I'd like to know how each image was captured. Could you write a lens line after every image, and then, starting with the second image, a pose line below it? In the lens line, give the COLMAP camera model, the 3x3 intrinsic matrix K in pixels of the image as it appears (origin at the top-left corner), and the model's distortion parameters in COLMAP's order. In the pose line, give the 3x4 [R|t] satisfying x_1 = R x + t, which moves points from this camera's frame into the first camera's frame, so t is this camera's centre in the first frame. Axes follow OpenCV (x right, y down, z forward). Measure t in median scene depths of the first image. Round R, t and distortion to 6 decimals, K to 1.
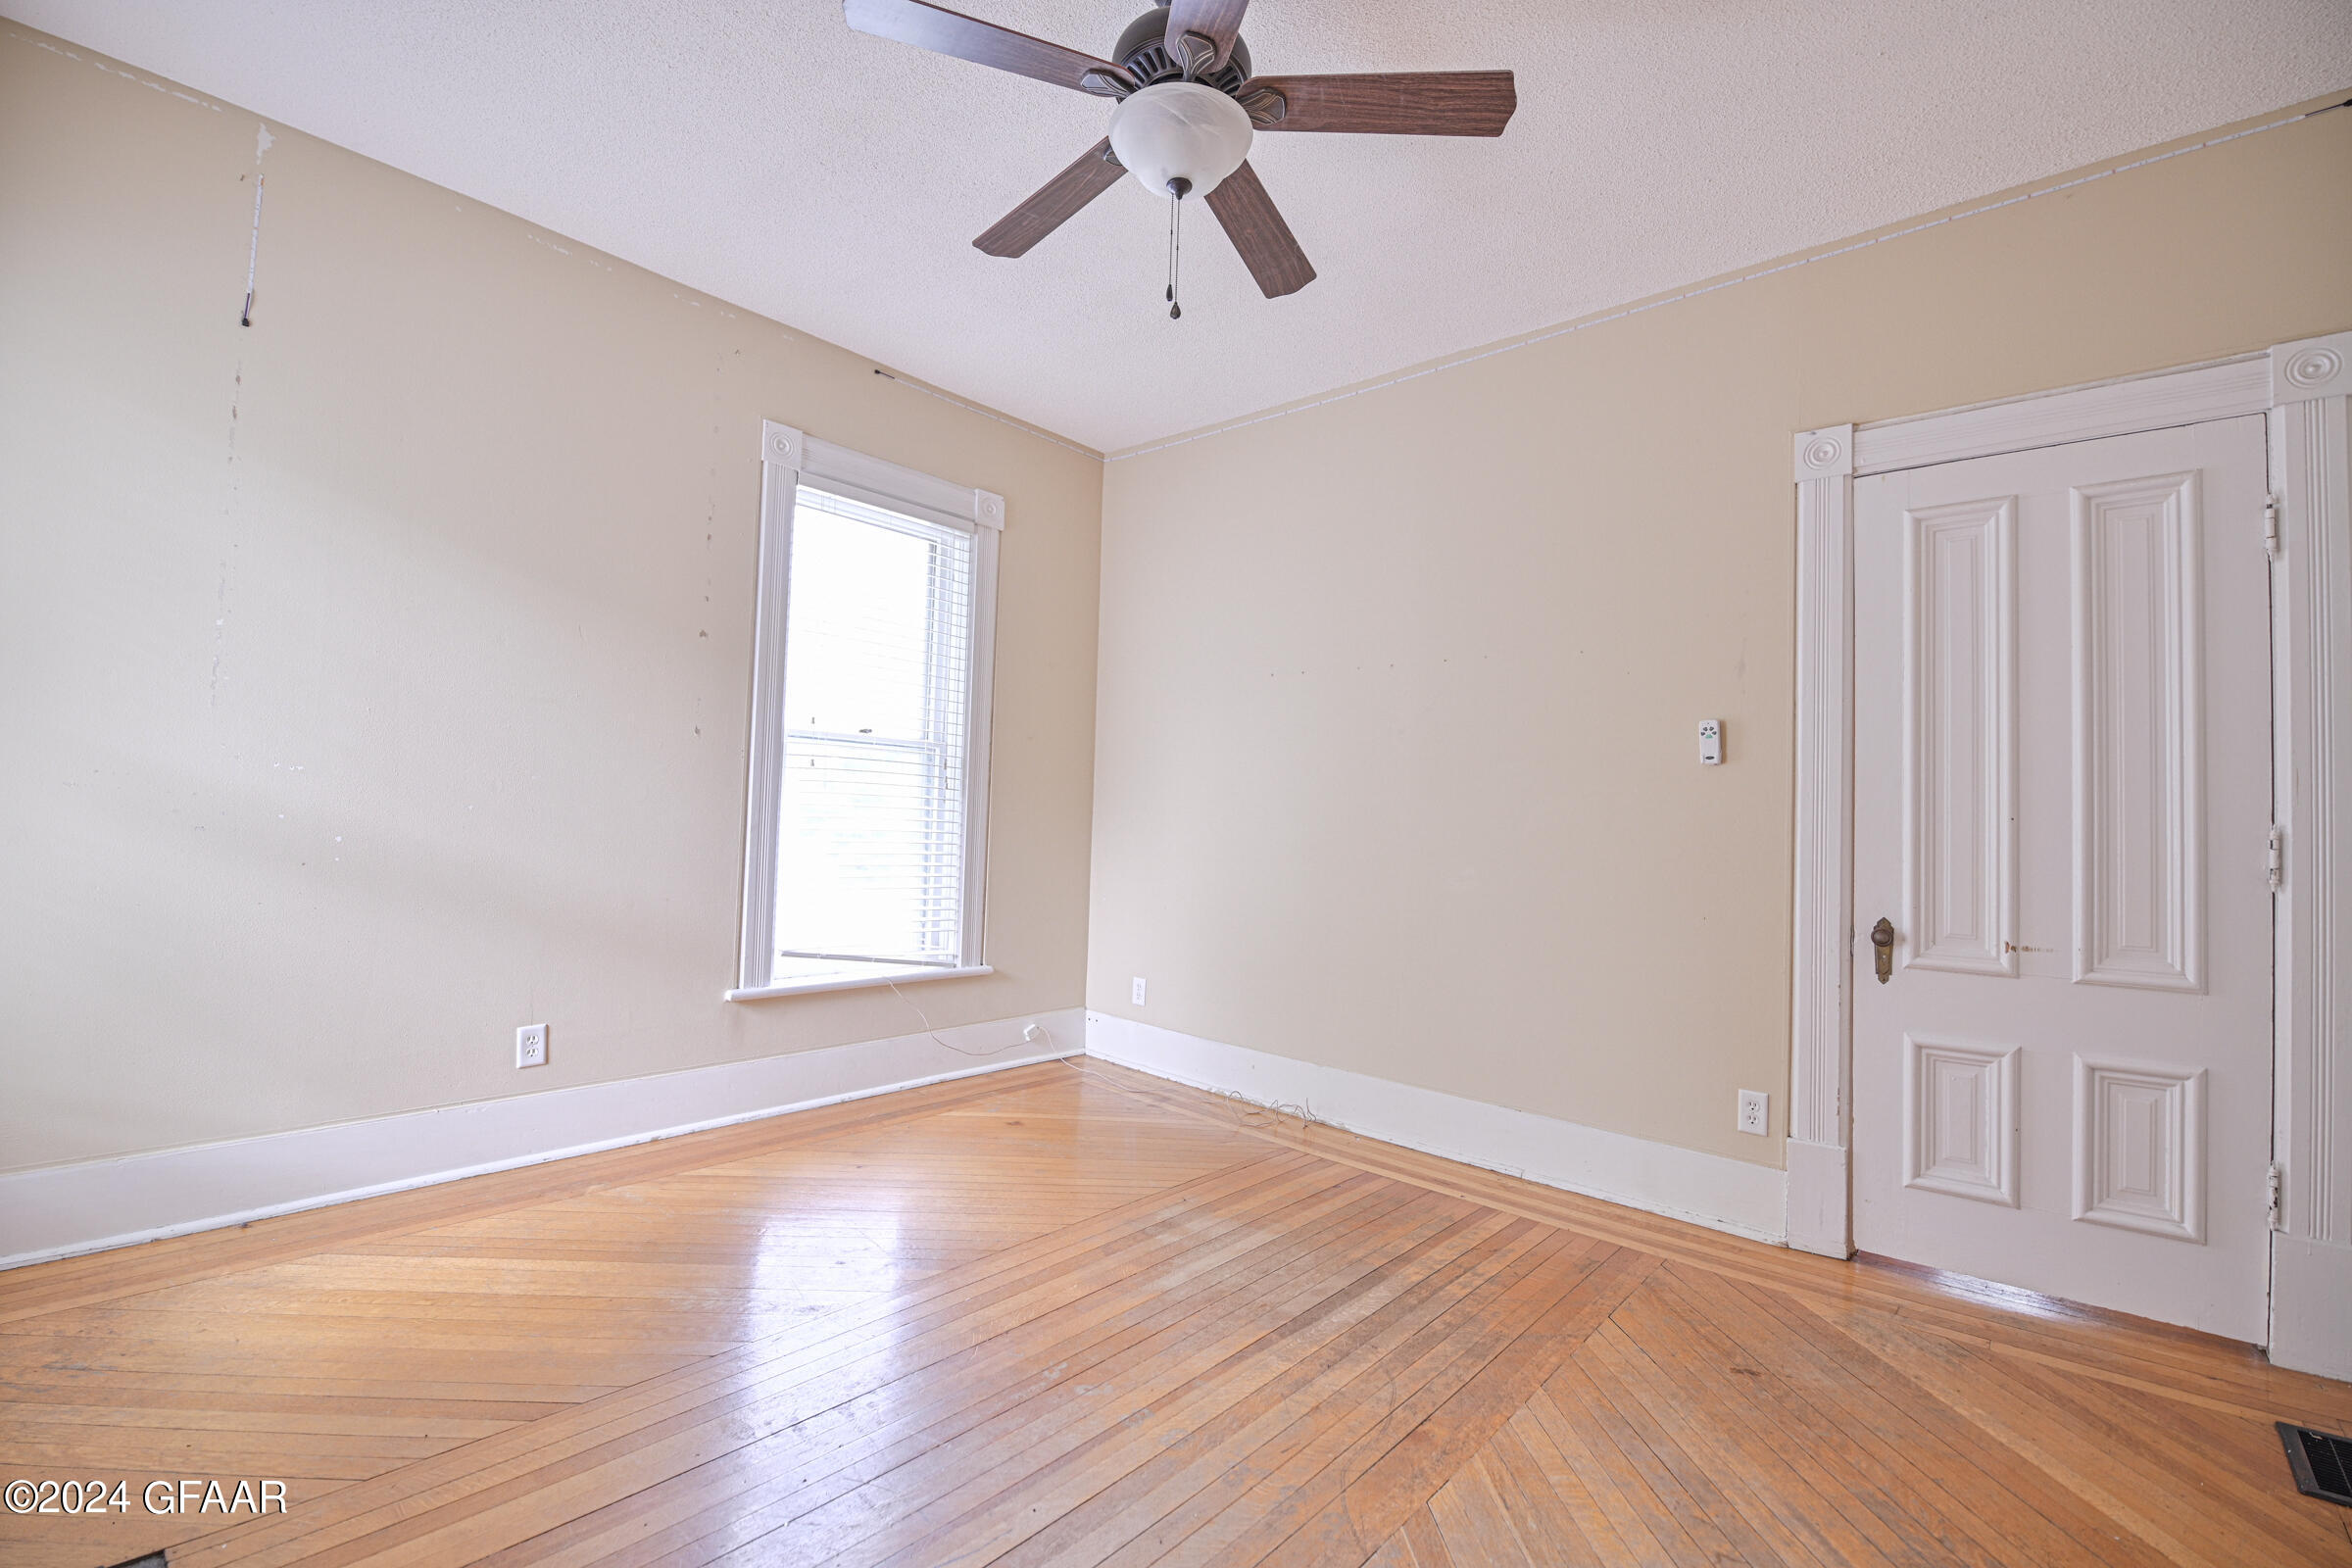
lens RADIAL K [[1019.0, 0, 1181.3], [0, 1019.0, 782.2], [0, 0, 1]] dist [-0.013451, -0.002250]
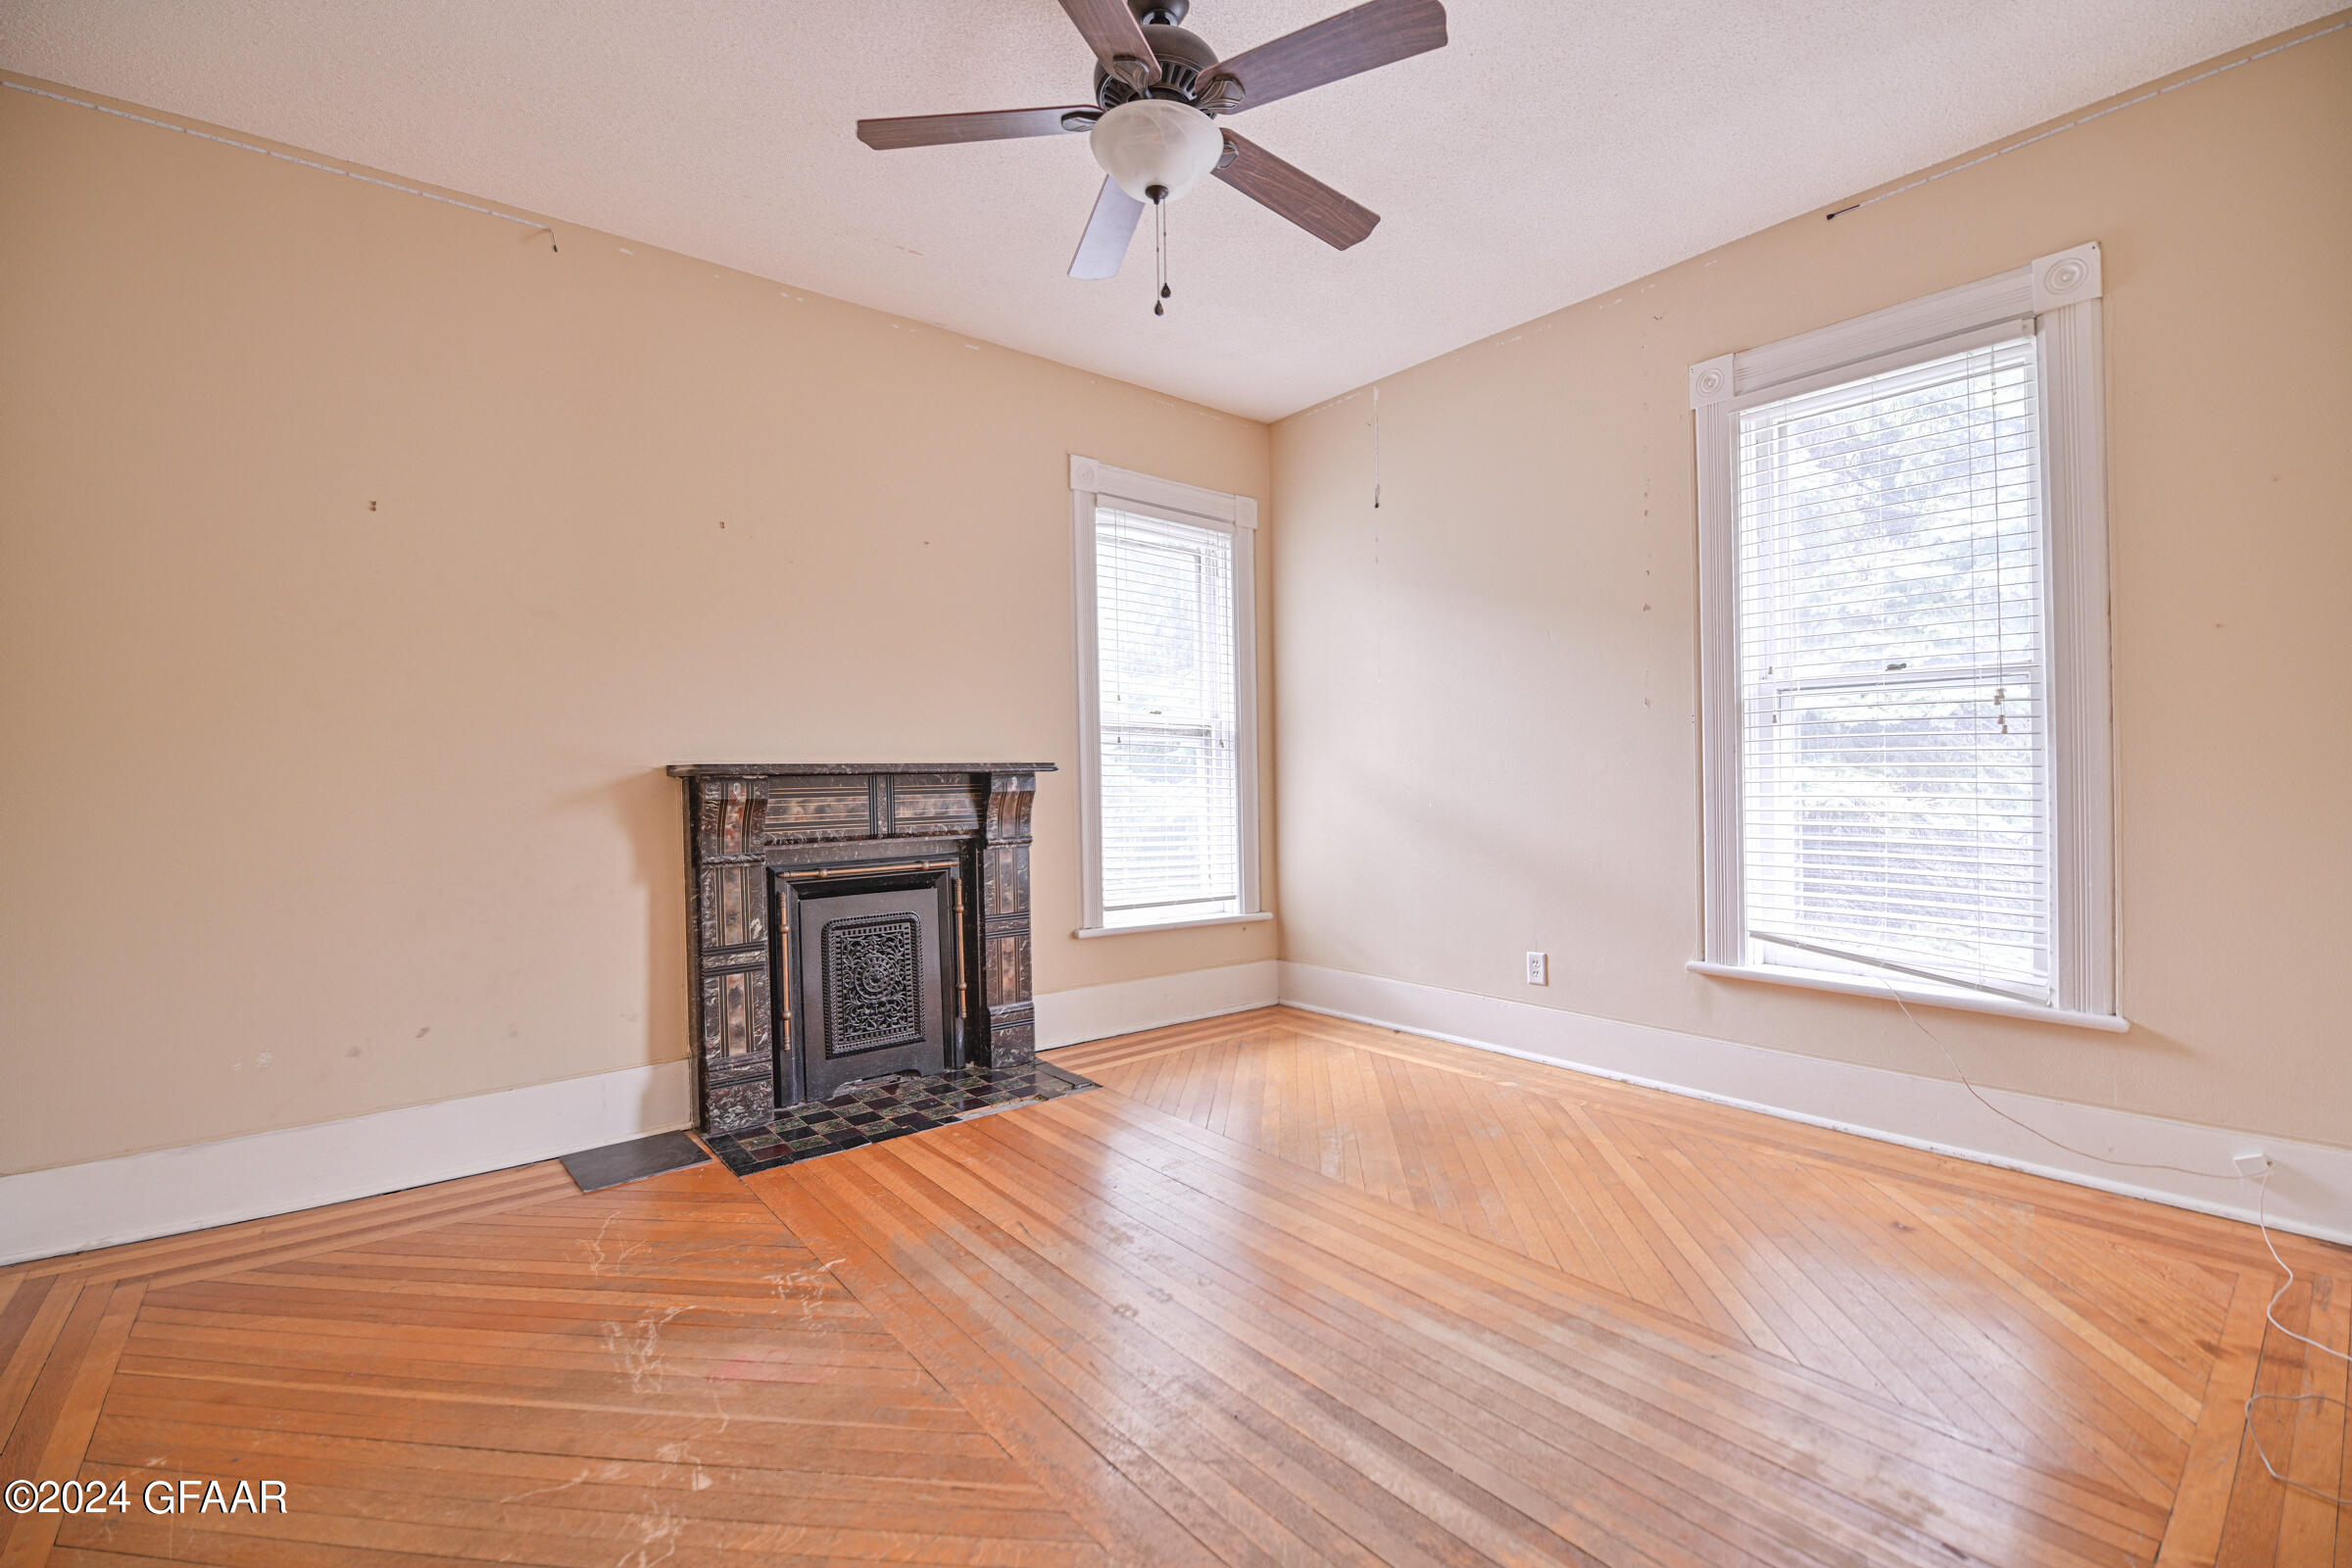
lens RADIAL K [[1019.0, 0, 1183.4], [0, 1019.0, 785.1], [0, 0, 1]] dist [-0.013451, -0.002250]
pose [[-0.161950, -0.025520, -0.986469, 0.616065], [0.040245, 0.998663, -0.032442, 0.048485], [0.985978, -0.044954, -0.160706, 0.691155]]
